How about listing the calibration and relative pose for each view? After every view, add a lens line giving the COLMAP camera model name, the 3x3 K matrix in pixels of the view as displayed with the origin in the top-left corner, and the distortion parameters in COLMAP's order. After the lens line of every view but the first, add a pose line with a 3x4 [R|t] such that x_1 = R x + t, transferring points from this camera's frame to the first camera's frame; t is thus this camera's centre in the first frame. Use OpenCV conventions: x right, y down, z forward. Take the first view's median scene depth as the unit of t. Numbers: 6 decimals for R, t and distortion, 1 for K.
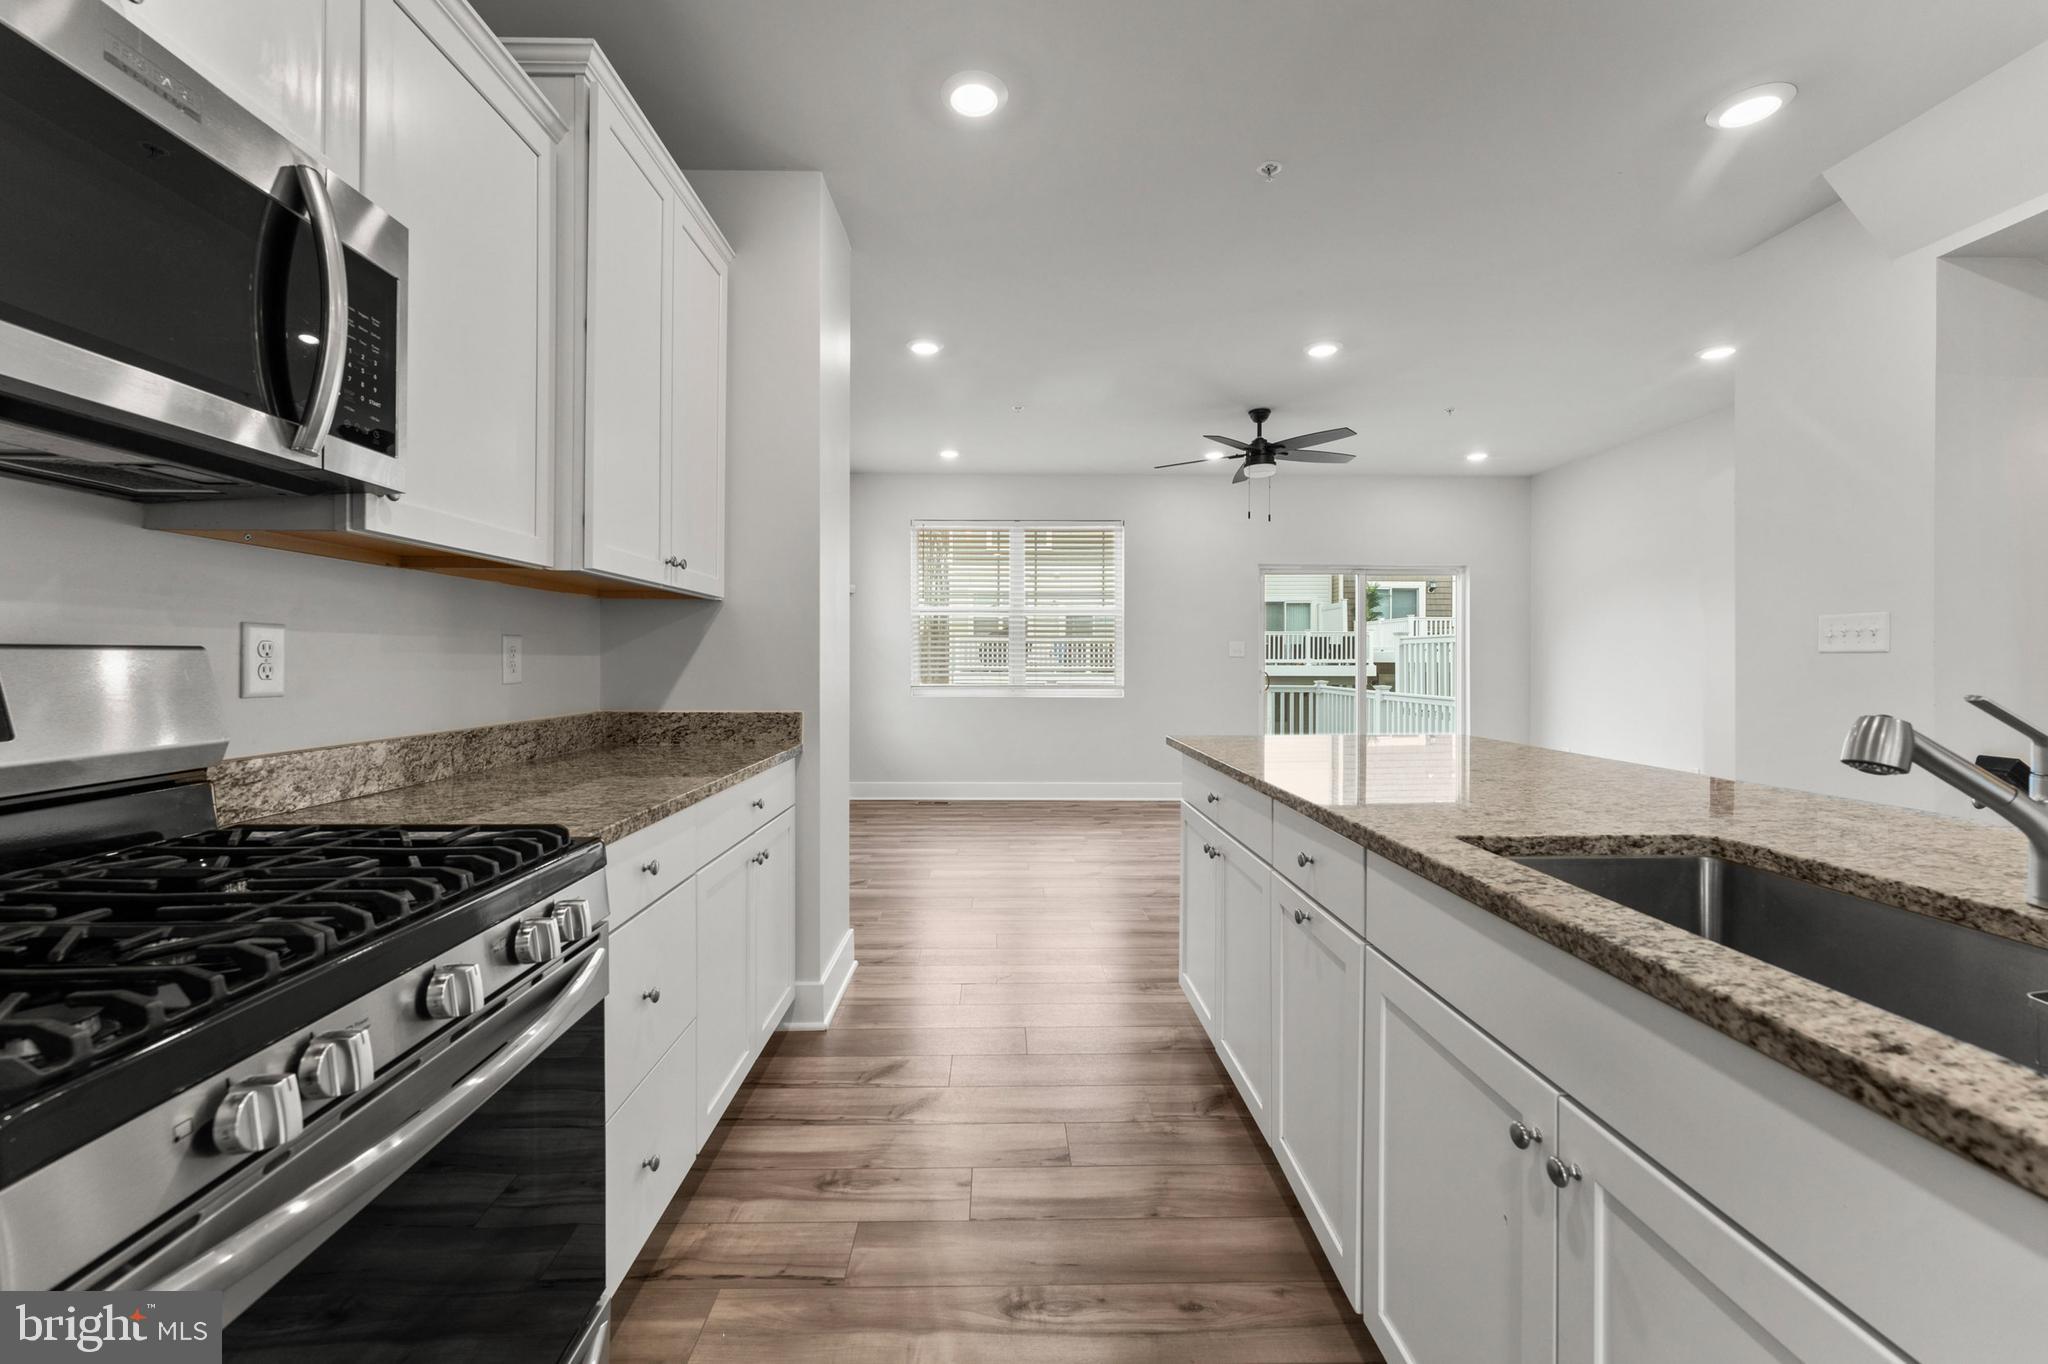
lens RADIAL K [[809.4, 0, 1017.2], [0, 809.4, 659.4], [0, 0, 1]] dist [0.001782, 0.000097]
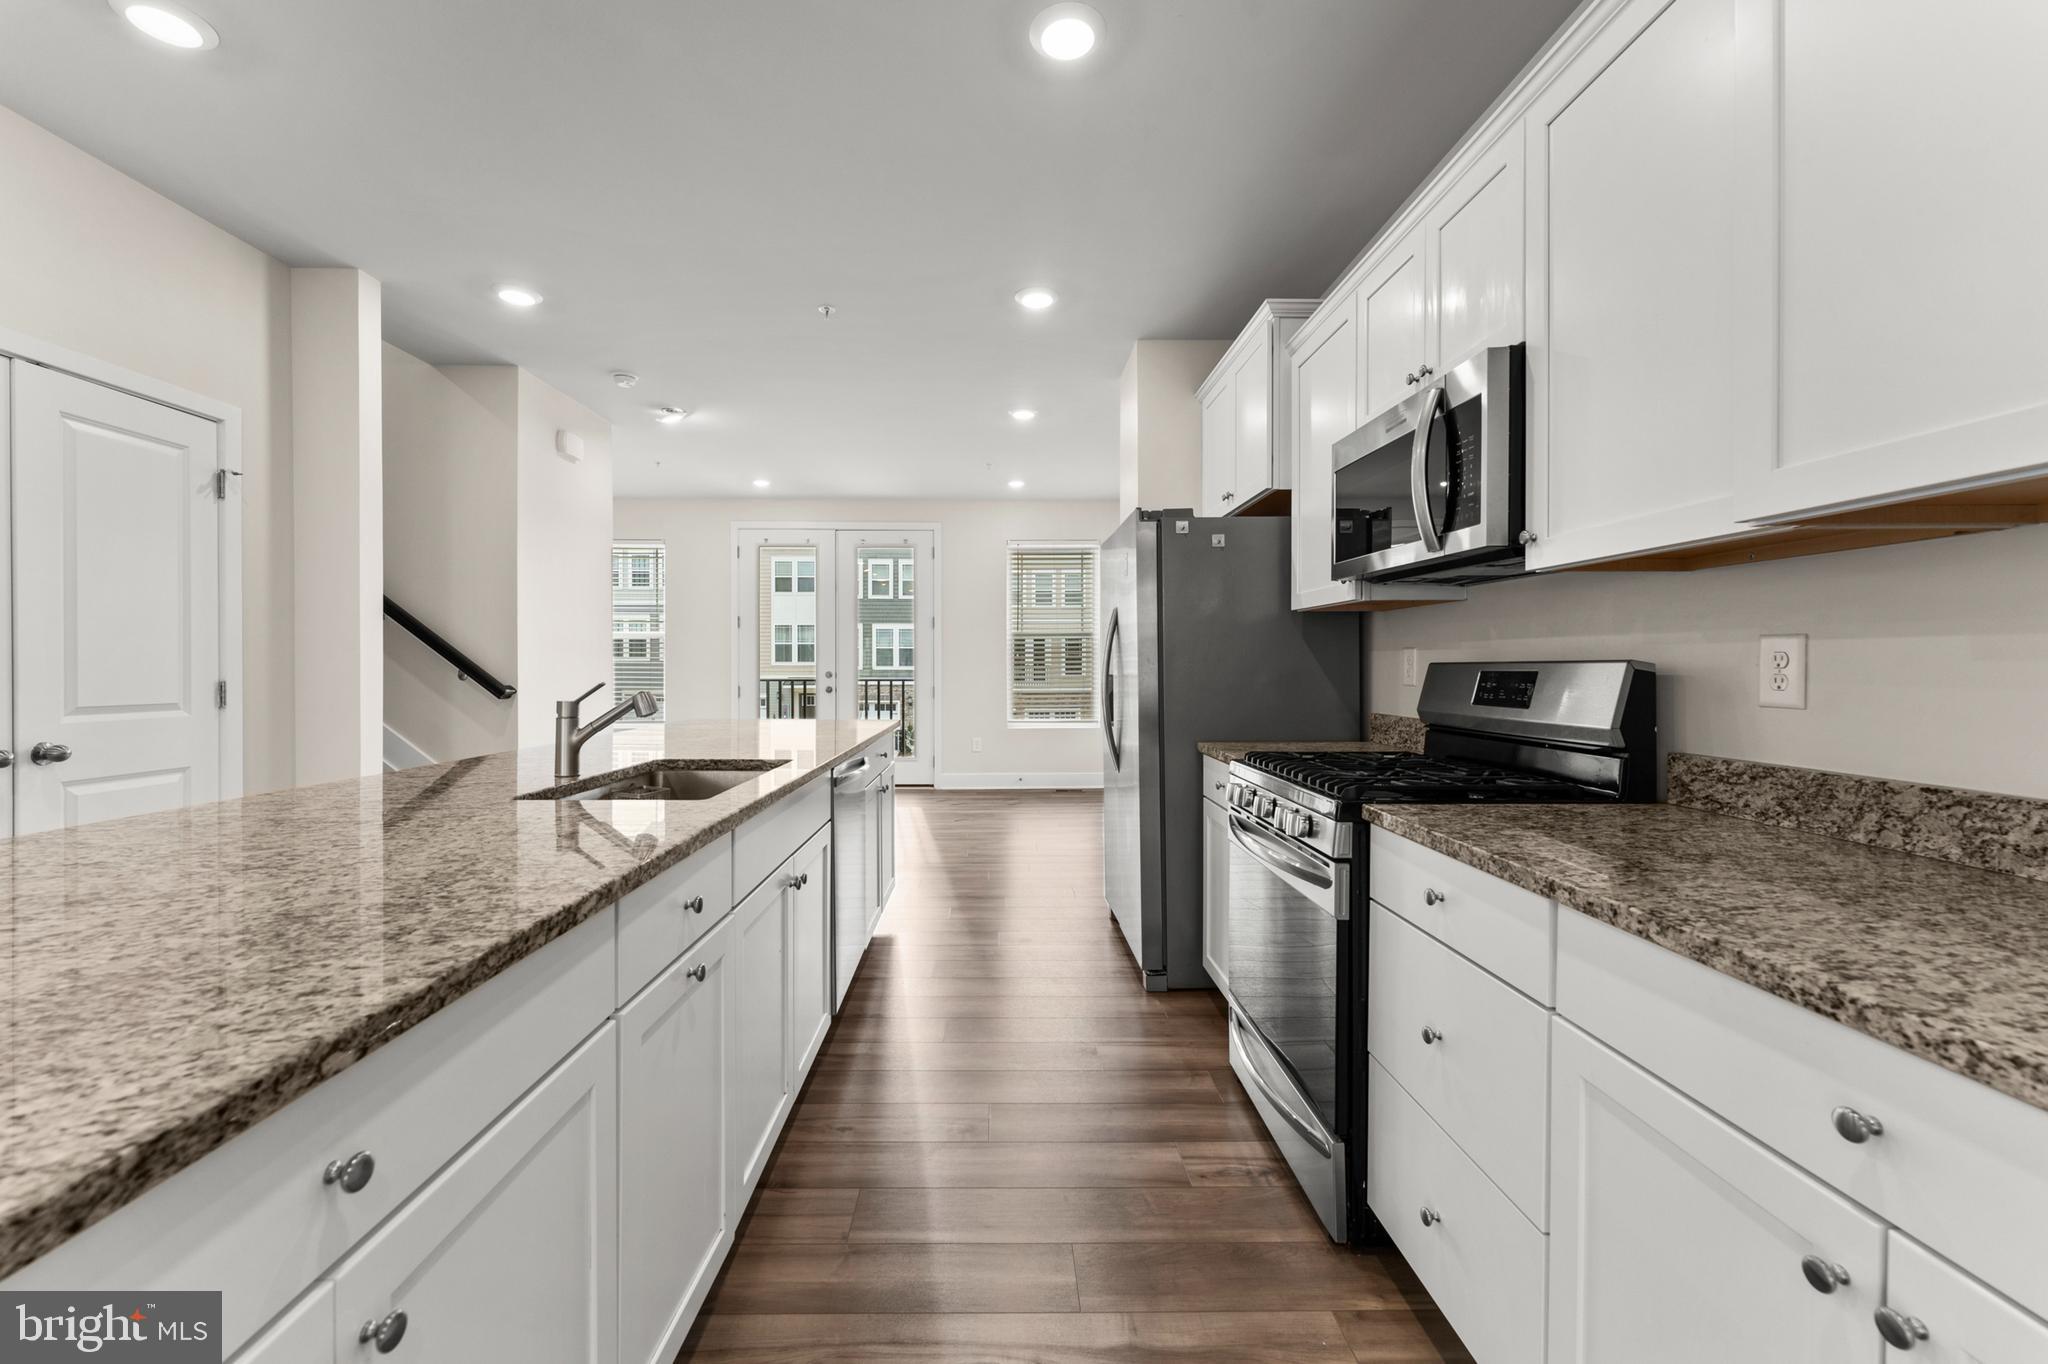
lens RADIAL K [[809.4, 0, 1017.2], [0, 809.4, 659.4], [0, 0, 1]] dist [0.001782, 0.000097]
pose [[-0.999958, -0.008702, 0.002845, 0.017955], [-0.008723, 0.999934, -0.007449, 0.002109], [-0.002780, -0.007473, -0.999968, 2.017652]]
